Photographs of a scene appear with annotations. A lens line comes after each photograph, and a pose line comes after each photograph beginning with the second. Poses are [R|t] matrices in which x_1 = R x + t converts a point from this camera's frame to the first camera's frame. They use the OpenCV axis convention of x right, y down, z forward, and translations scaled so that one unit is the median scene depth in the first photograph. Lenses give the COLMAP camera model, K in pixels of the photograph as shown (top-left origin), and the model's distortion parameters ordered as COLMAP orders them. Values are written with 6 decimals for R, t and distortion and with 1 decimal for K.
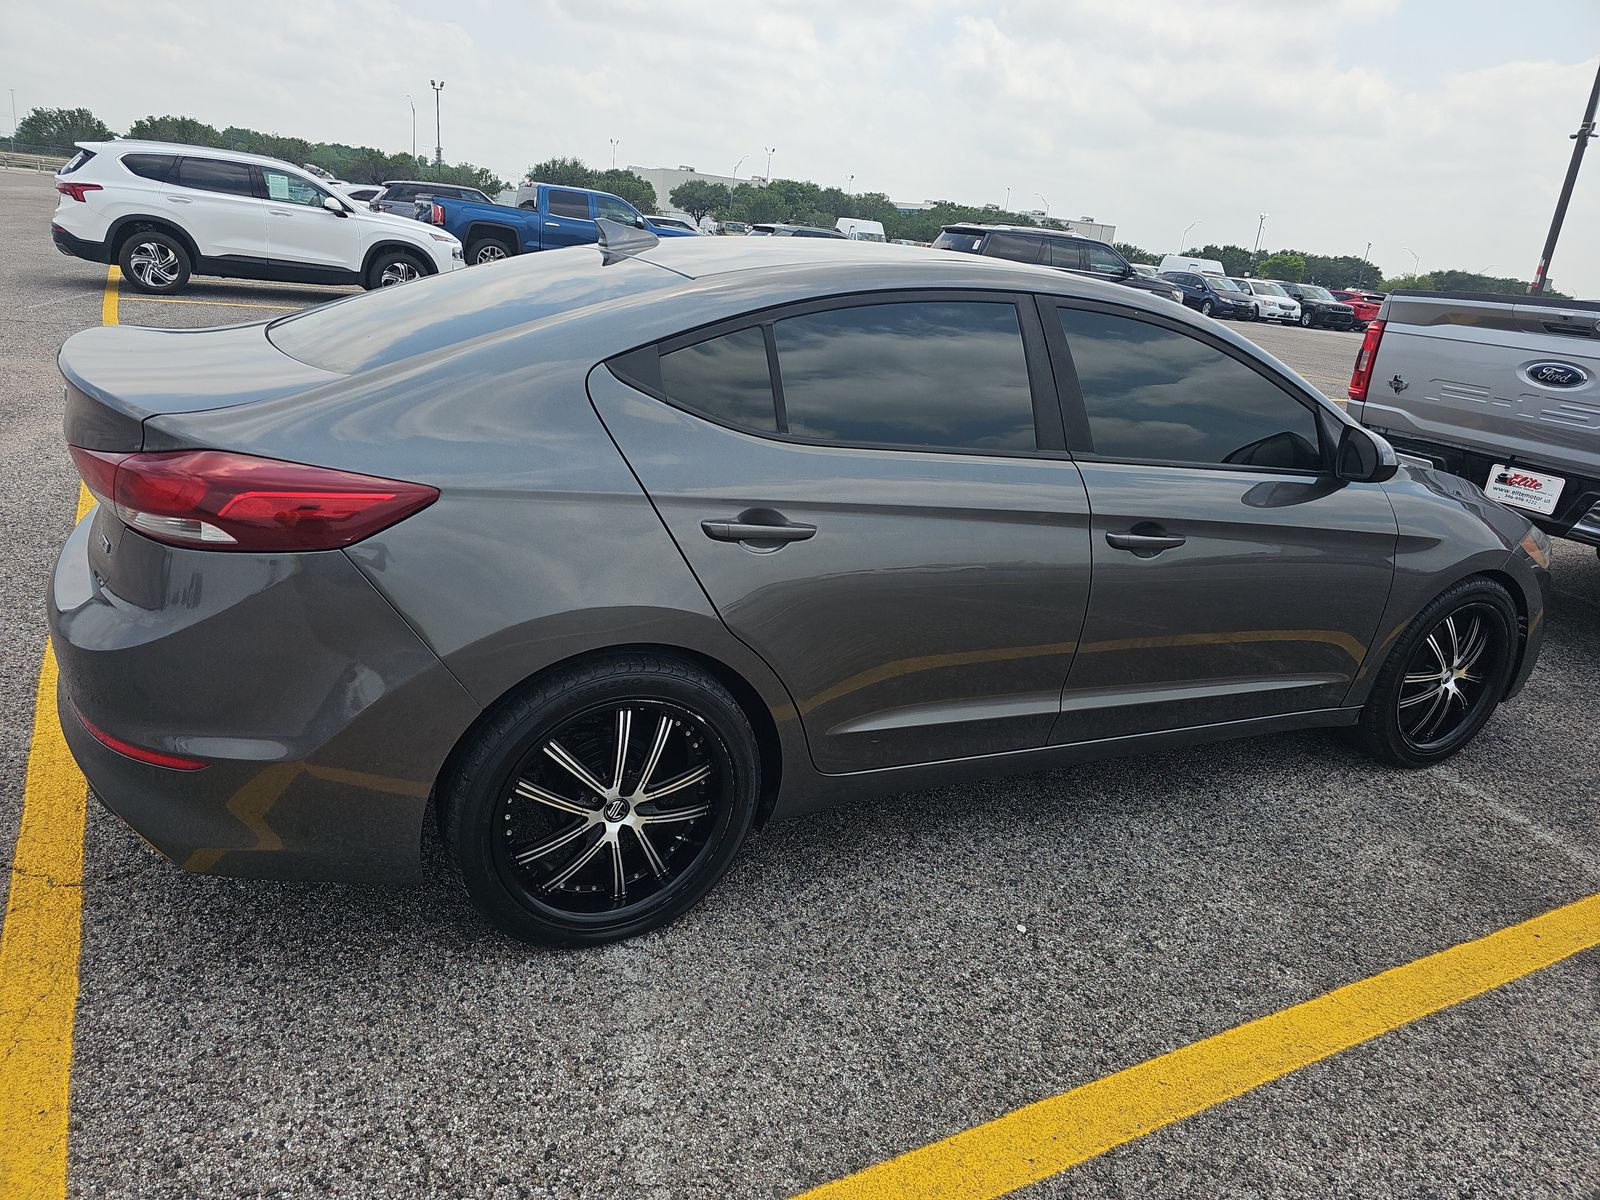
lens RADIAL K [[1048.4, 0, 787.9], [0, 1048.4, 598.3], [0, 0, 1]] dist [0.046458, -0.040577]
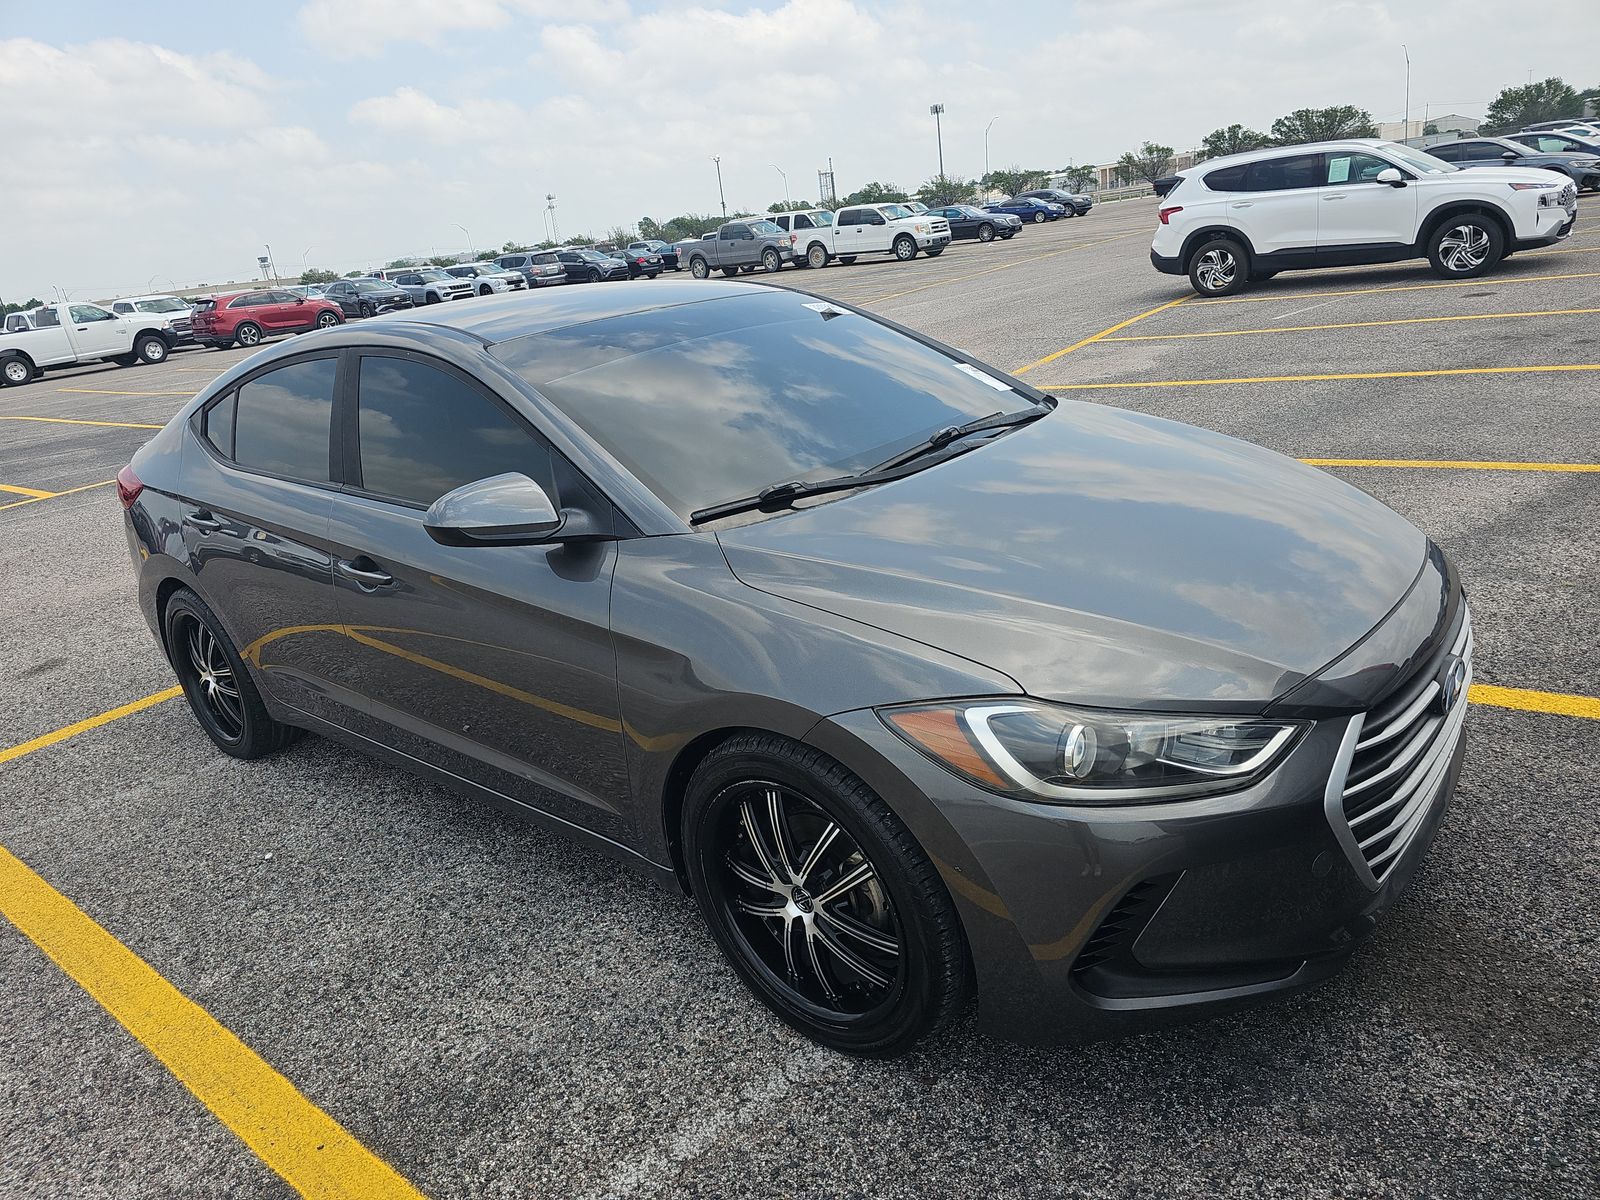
lens RADIAL K [[1048.4, 0, 793.7], [0, 1048.4, 597.1], [0, 0, 1]] dist [0.046458, -0.040577]
pose [[0.383644, 0.154480, -0.910468, 0.305426], [-0.136786, 0.984540, 0.109411, -0.042621], [0.913294, 0.082564, 0.398844, 0.201391]]
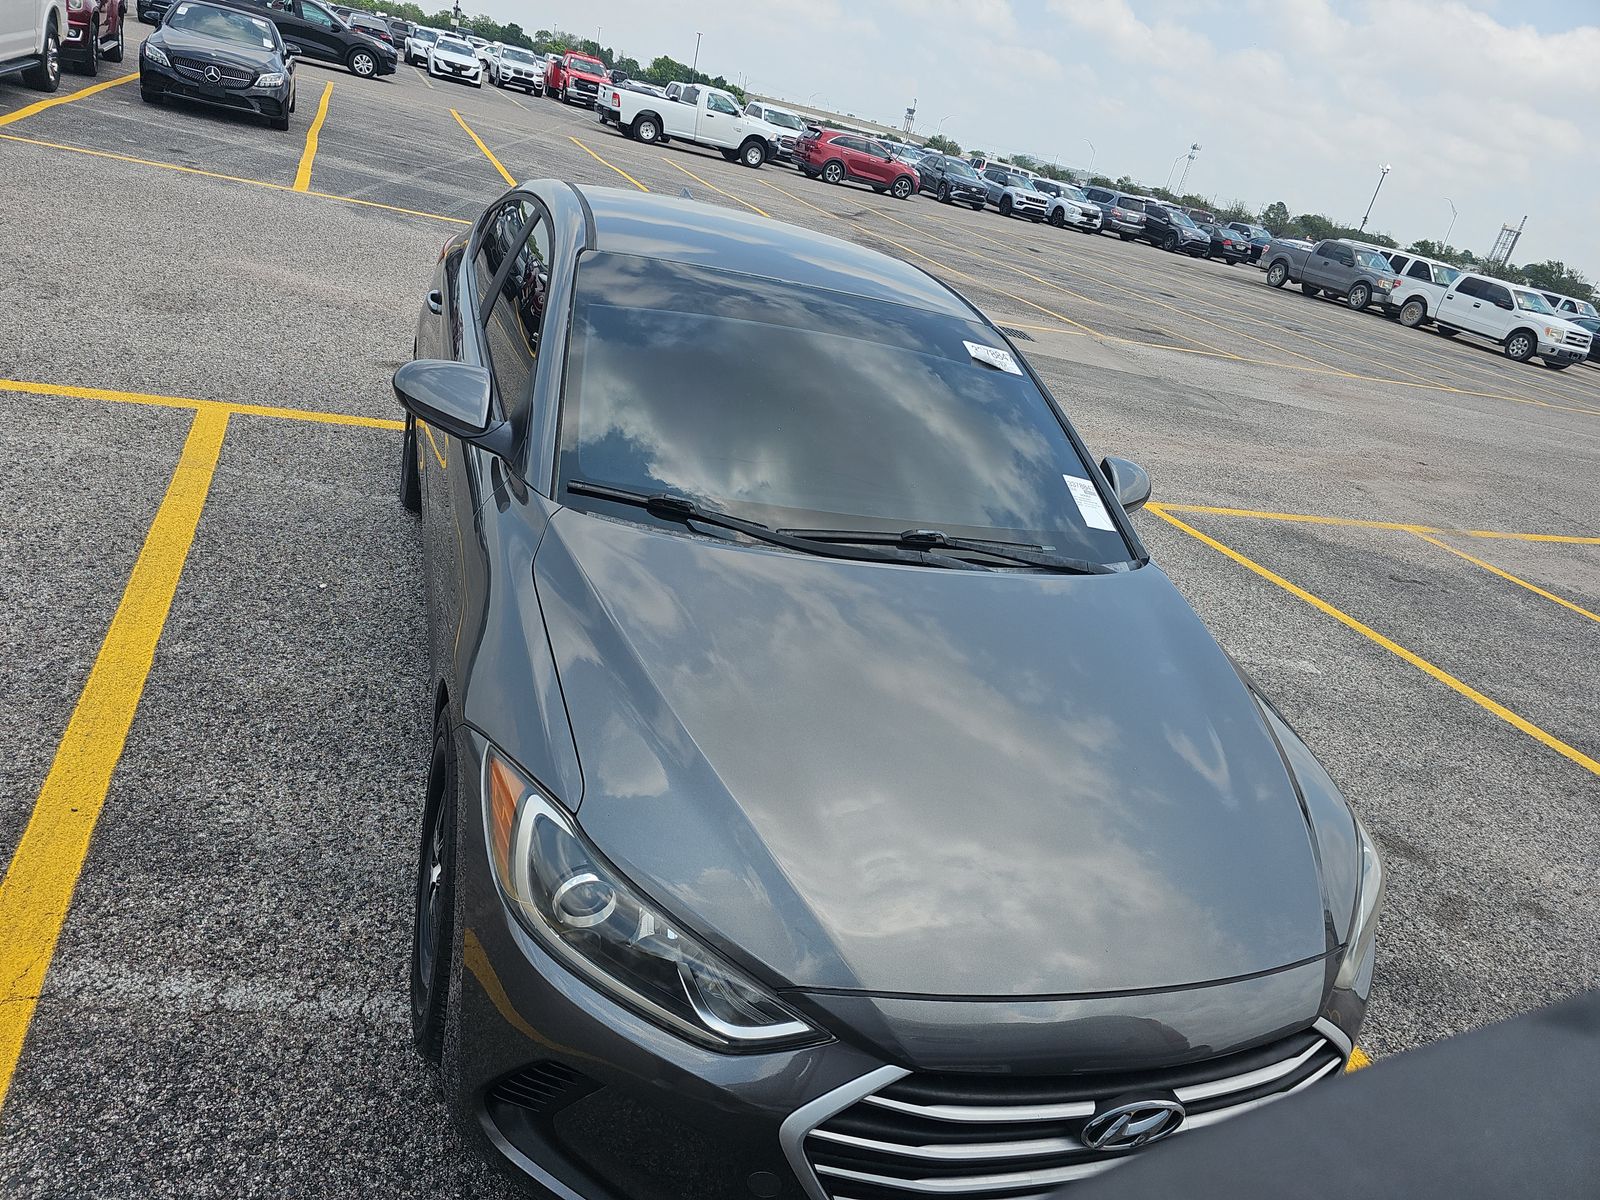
lens RADIAL K [[1048.4, 0, 790.5], [0, 1048.4, 593.7], [0, 0, 1]] dist [0.046458, -0.040577]
pose [[-0.100298, 0.284249, -0.953490, 0.303289], [-0.529451, 0.796125, 0.293030, -0.088605], [0.842391, 0.534216, 0.070646, 0.280794]]
